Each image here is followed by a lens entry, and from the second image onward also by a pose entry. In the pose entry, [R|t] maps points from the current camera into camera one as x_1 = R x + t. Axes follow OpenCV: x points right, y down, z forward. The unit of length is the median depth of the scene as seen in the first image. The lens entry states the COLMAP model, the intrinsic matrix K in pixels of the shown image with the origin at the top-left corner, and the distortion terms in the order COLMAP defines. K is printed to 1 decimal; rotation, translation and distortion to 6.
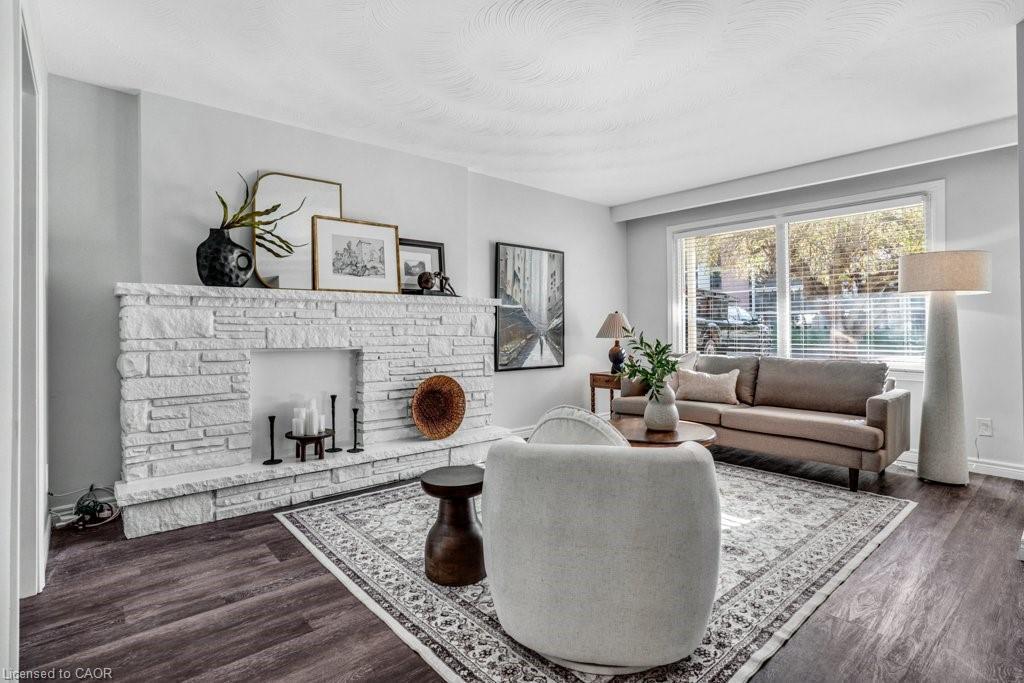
lens RADIAL K [[509.1, 0, 511.9], [0, 509.1, 330.9], [0, 0, 1]] dist [-0.058603, 0.035802]
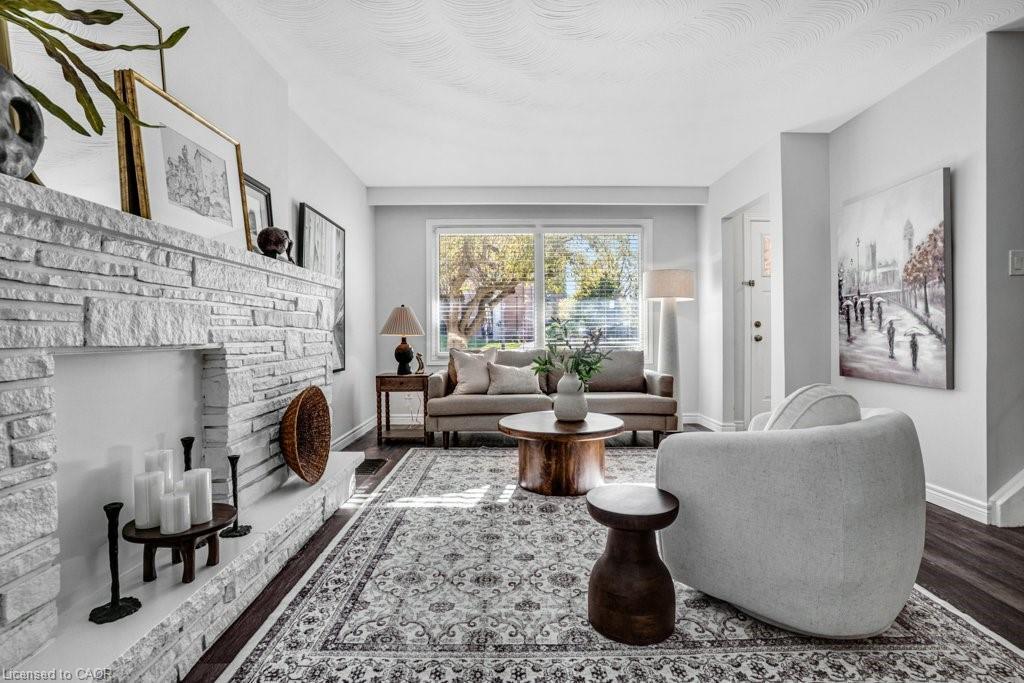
lens RADIAL K [[502.6, 0, 512.0], [0, 502.6, 341.5], [0, 0, 1]] dist [-0.058164, 0.034996]
pose [[0.647440, -0.013806, 0.761991, -0.570070], [0.006678, 0.999900, 0.012442, 0.027678], [-0.762087, -0.002967, 0.647468, 0.464904]]
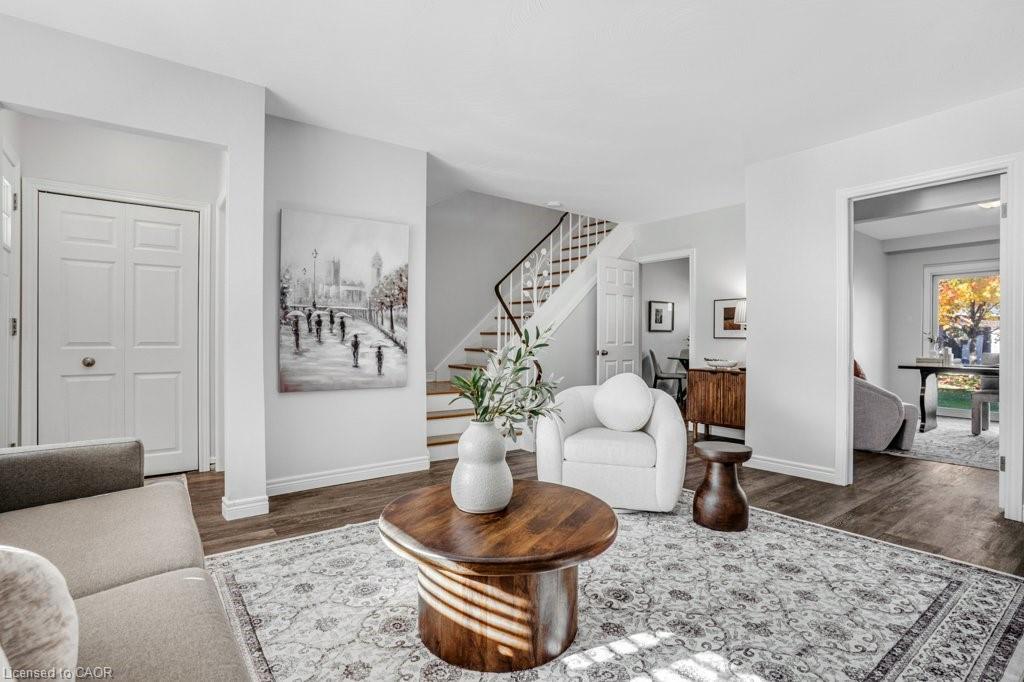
lens RADIAL K [[509.1, 0, 511.9], [0, 509.1, 330.4], [0, 0, 1]] dist [-0.058603, 0.035802]
pose [[-0.998310, -0.001200, 0.058095, 0.243159], [-0.002133, 0.999870, -0.016005, 0.012091], [-0.058069, -0.016102, -0.998183, 1.637903]]
